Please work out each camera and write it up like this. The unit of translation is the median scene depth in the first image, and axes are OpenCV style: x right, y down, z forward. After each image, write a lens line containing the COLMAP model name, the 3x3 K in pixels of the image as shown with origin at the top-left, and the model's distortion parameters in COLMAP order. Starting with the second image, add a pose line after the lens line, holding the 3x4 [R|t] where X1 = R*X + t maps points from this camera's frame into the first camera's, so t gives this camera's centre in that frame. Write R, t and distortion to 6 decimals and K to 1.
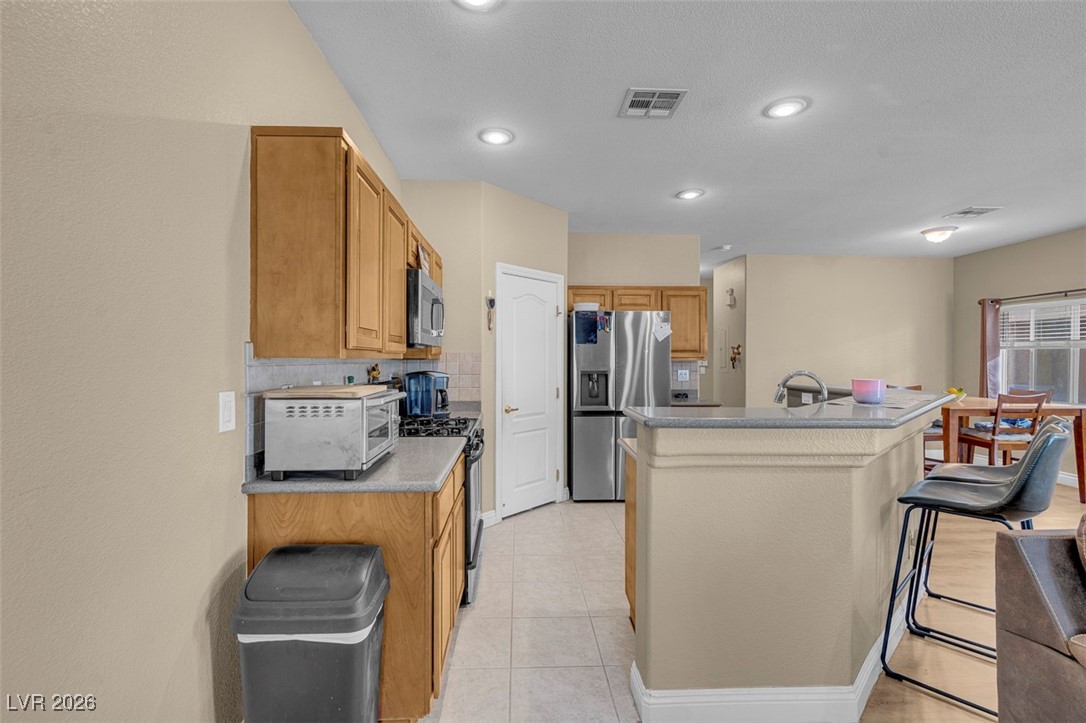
lens RADIAL K [[487.7, 0, 537.7], [0, 487.7, 359.8], [0, 0, 1]] dist [0.000236, 0.000869]
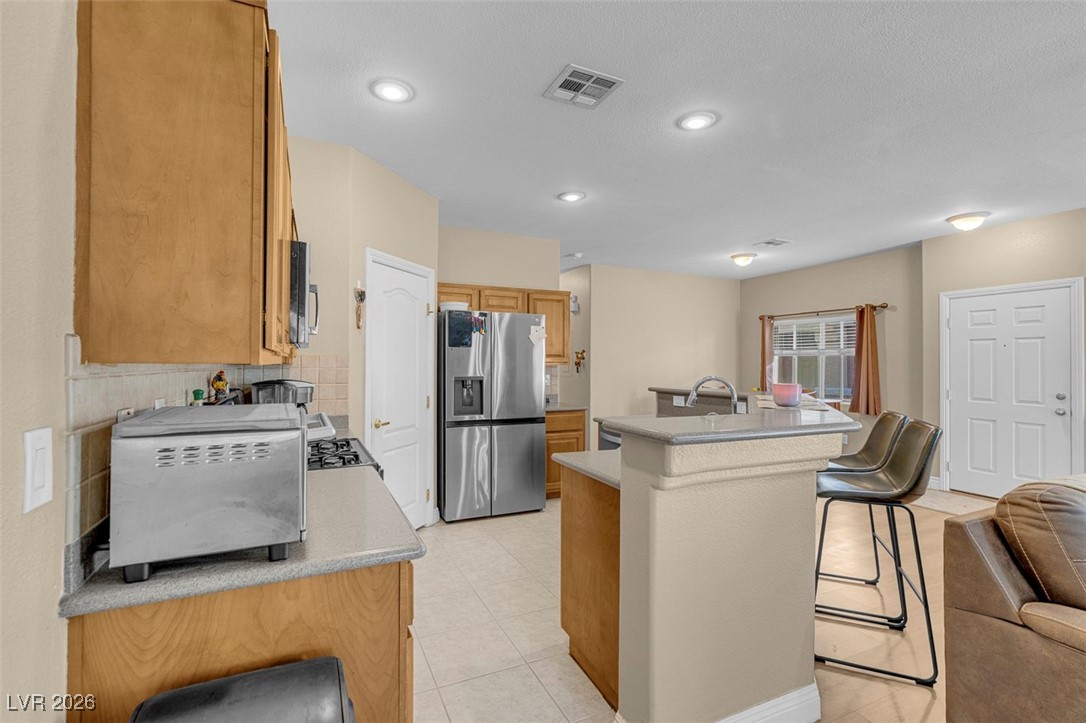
lens RADIAL K [[487.7, 0, 537.7], [0, 487.7, 359.8], [0, 0, 1]] dist [0.000236, 0.000869]
pose [[0.923654, 0.003758, 0.383208, -0.114916], [-0.000595, 0.999965, -0.008370, -0.001453], [-0.383226, 0.007503, 0.923624, 0.106478]]
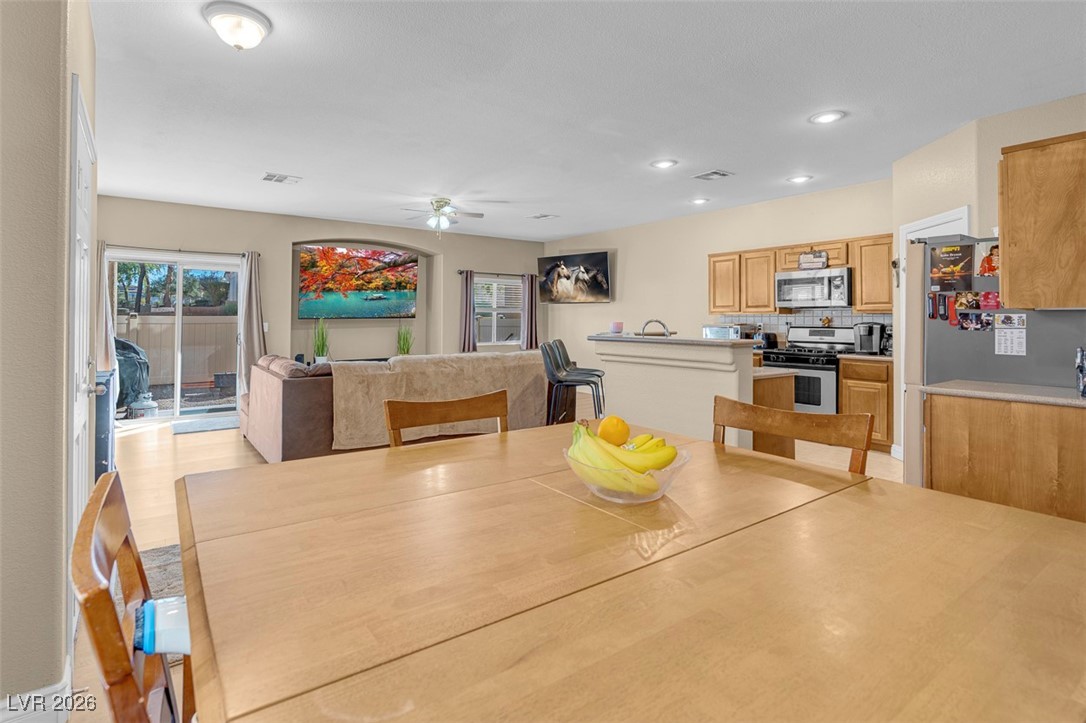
lens RADIAL K [[530.8, 0, 507.5], [0, 530.8, 315.6], [0, 0, 1]] dist [0.001259, -0.000227]
pose [[-0.840139, -0.008052, -0.542312, 1.163819], [-0.004493, 0.999959, -0.007886, 0.016503], [0.542353, -0.004189, -0.840140, 1.337183]]
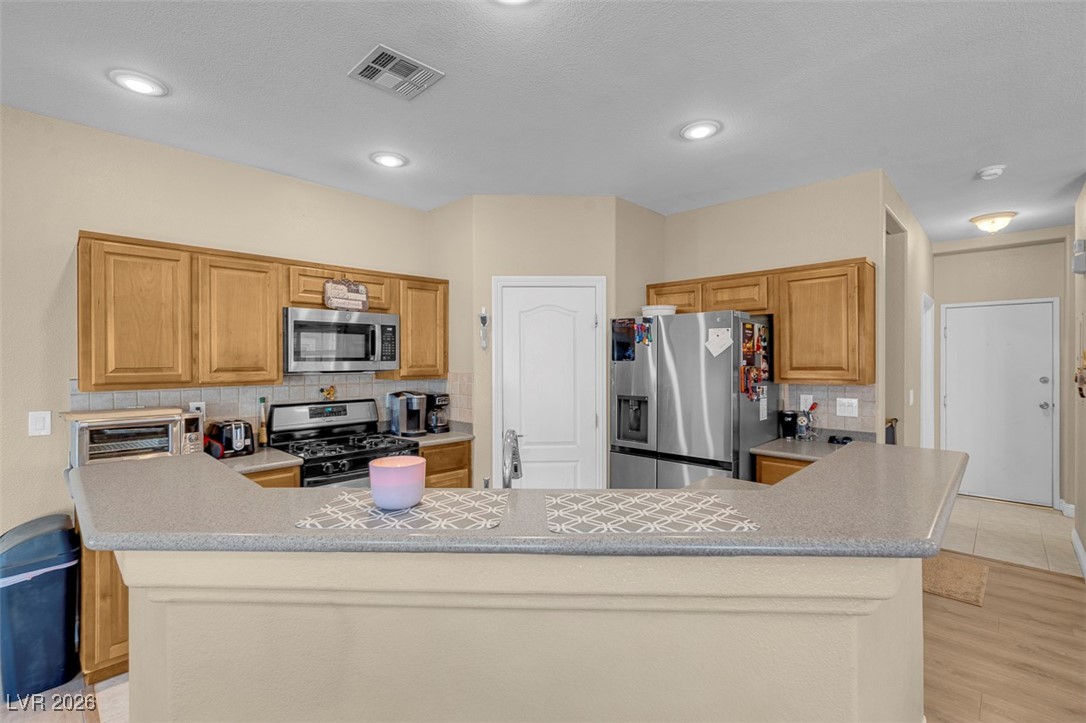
lens RADIAL K [[487.7, 0, 537.7], [0, 487.7, 359.8], [0, 0, 1]] dist [0.000236, 0.000869]
pose [[0.692316, -0.002364, -0.721591, 0.567425], [0.001938, 0.999997, -0.001417, -0.033079], [0.721592, -0.000417, 0.692318, 0.359291]]
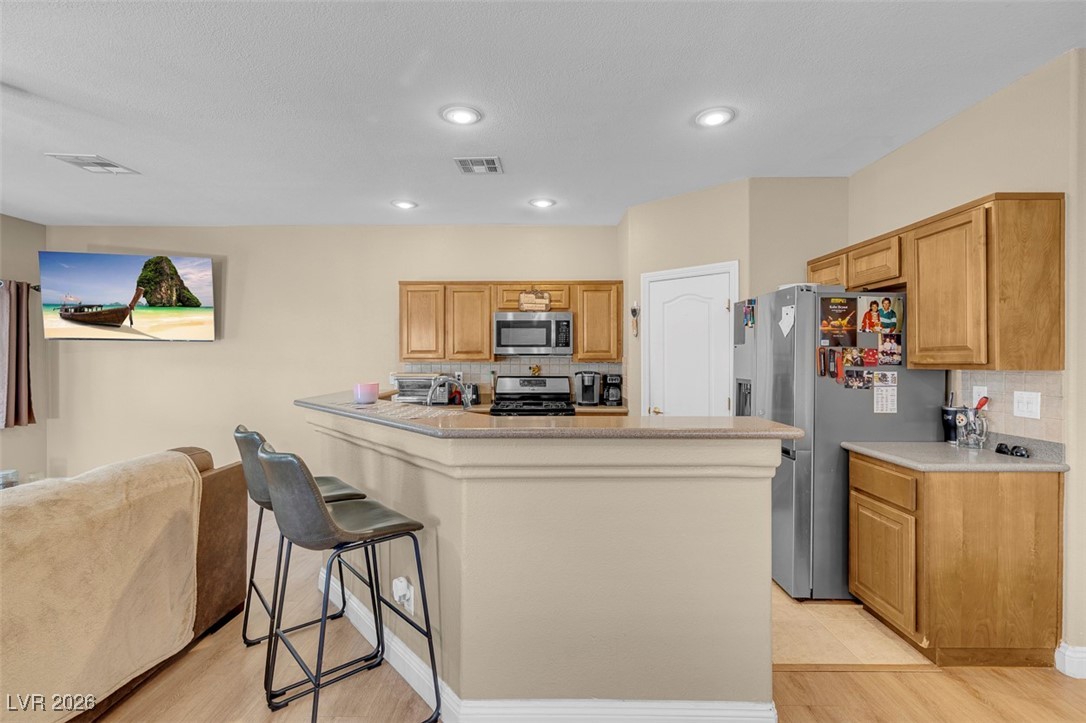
lens RADIAL K [[502.9, 0, 539.8], [0, 502.9, 358.4], [0, 0, 1]] dist [-0.002171, 0.000040]
pose [[-0.045284, 0.000221, -0.998974, 0.912831], [-0.001982, 0.999998, 0.000312, -0.009280], [0.998972, 0.001994, -0.045283, 0.717480]]
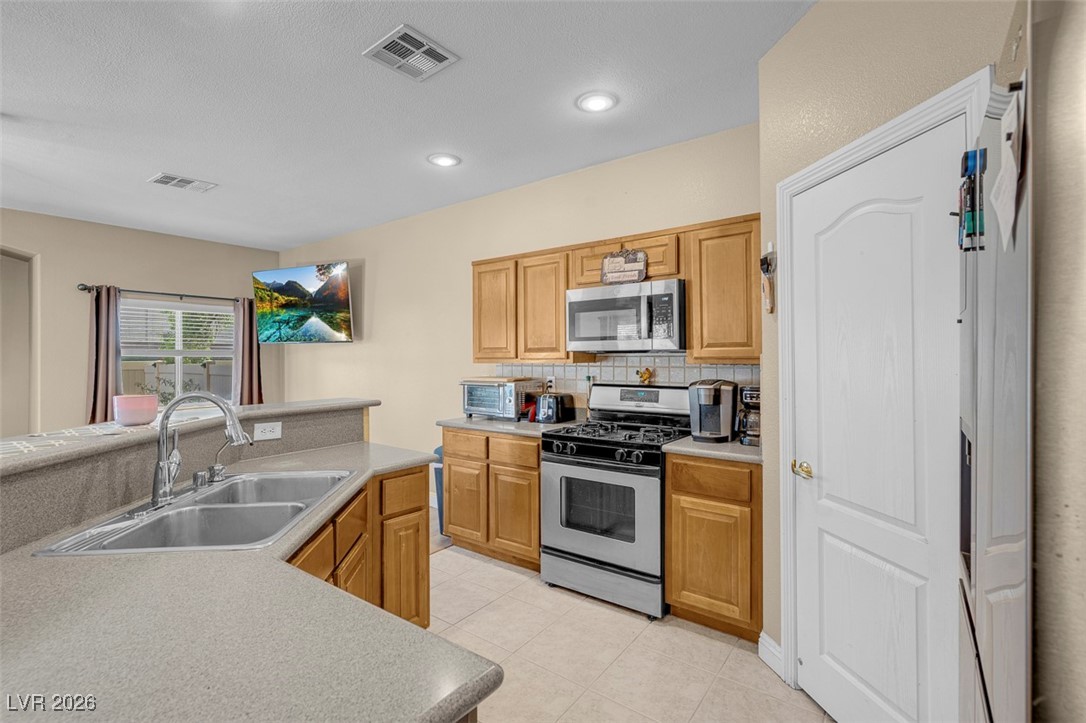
lens RADIAL K [[494.3, 0, 538.6], [0, 494.3, 353.5], [0, 0, 1]] dist [-0.007188, -0.000046]
pose [[-0.636104, -0.005659, -0.771583, 0.431571], [0.001898, 0.999959, -0.008900, -0.009130], [0.771601, -0.007126, -0.636067, 0.992489]]
